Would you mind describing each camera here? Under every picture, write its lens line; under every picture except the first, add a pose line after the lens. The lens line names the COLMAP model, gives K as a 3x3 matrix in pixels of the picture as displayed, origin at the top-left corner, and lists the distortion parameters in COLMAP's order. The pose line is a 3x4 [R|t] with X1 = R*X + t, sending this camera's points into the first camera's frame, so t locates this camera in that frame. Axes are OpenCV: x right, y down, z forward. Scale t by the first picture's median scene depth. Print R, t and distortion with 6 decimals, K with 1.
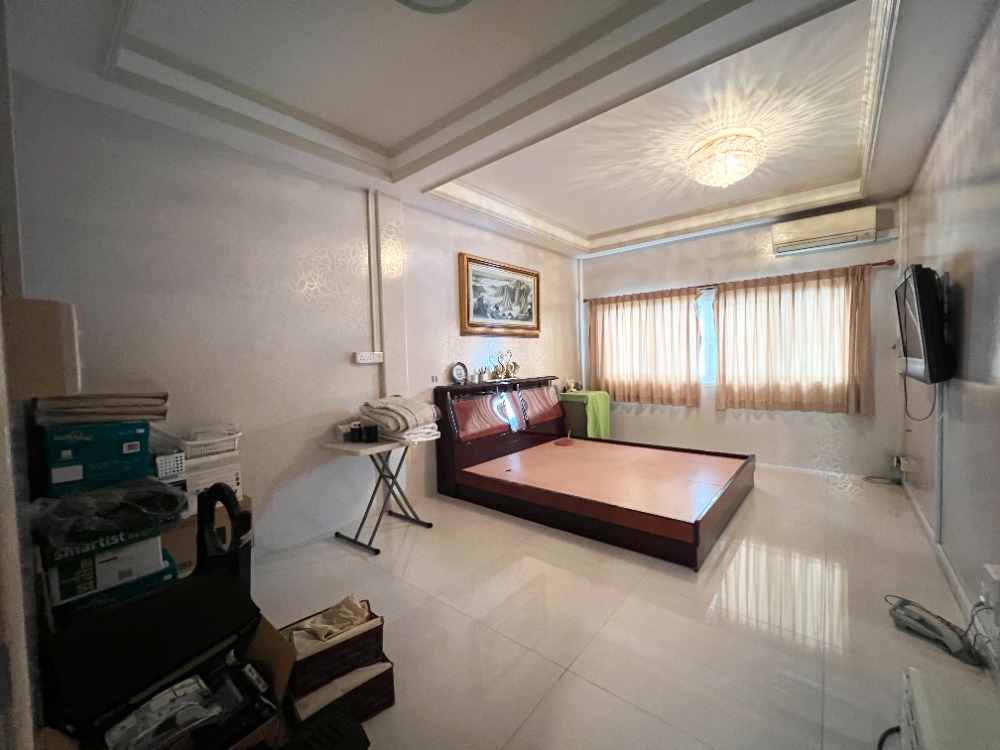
lens RADIAL K [[404.7, 0, 497.9], [0, 404.7, 370.7], [0, 0, 1]] dist [-0.002117, 0.000578]
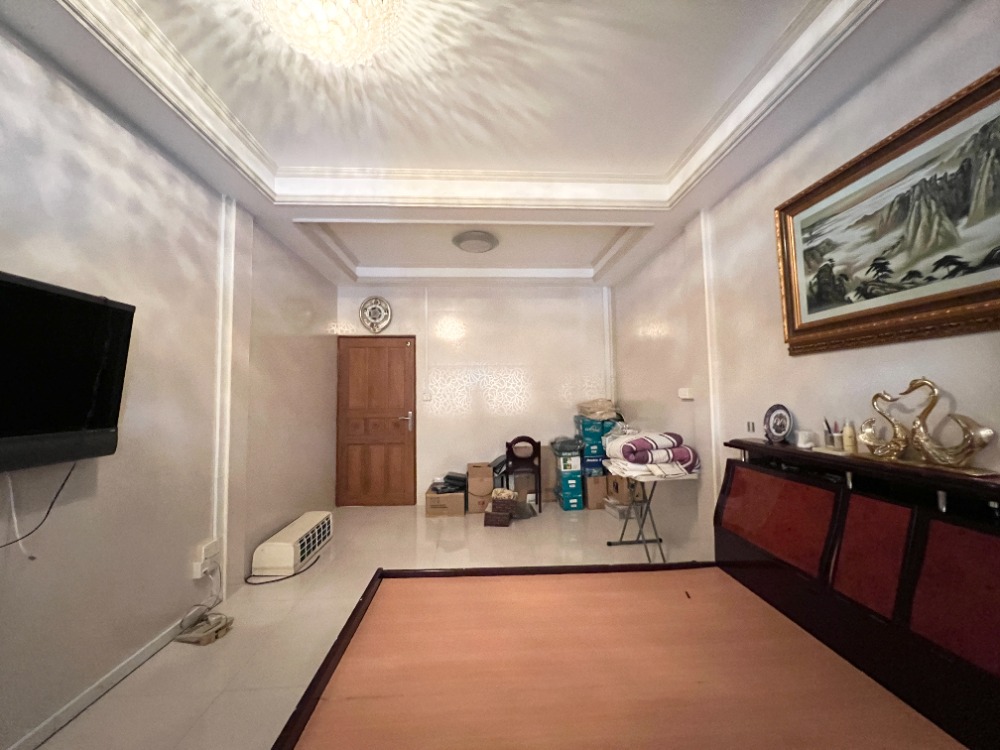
lens RADIAL K [[404.7, 0, 499.2], [0, 404.7, 373.9], [0, 0, 1]] dist [-0.002117, 0.000578]
pose [[-0.720891, -0.002085, -0.693045, 0.510632], [0.008757, 0.999888, -0.012117, -0.052849], [0.692993, -0.014804, -0.720793, 1.012546]]
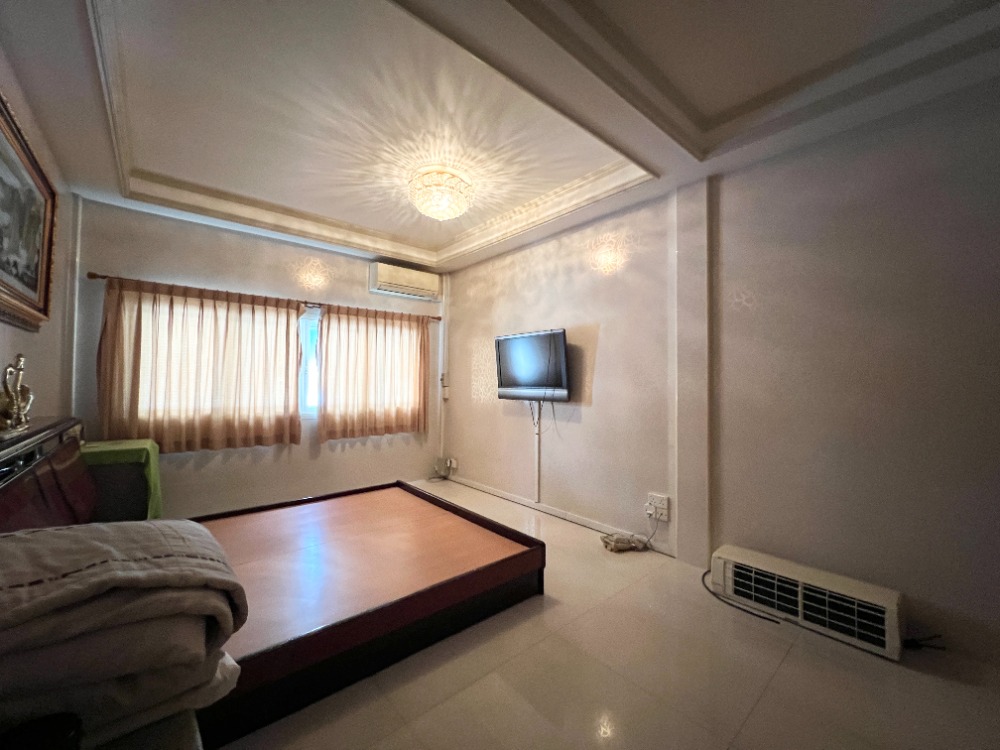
lens RADIAL K [[400.6, 0, 498.7], [0, 400.6, 374.5], [0, 0, 1]] dist [0.001518, 0.000340]
pose [[0.161519, 0.045973, 0.985798, -0.284931], [0.021183, 0.998523, -0.050037, -0.002456], [-0.986642, 0.028964, 0.160307, 0.484948]]
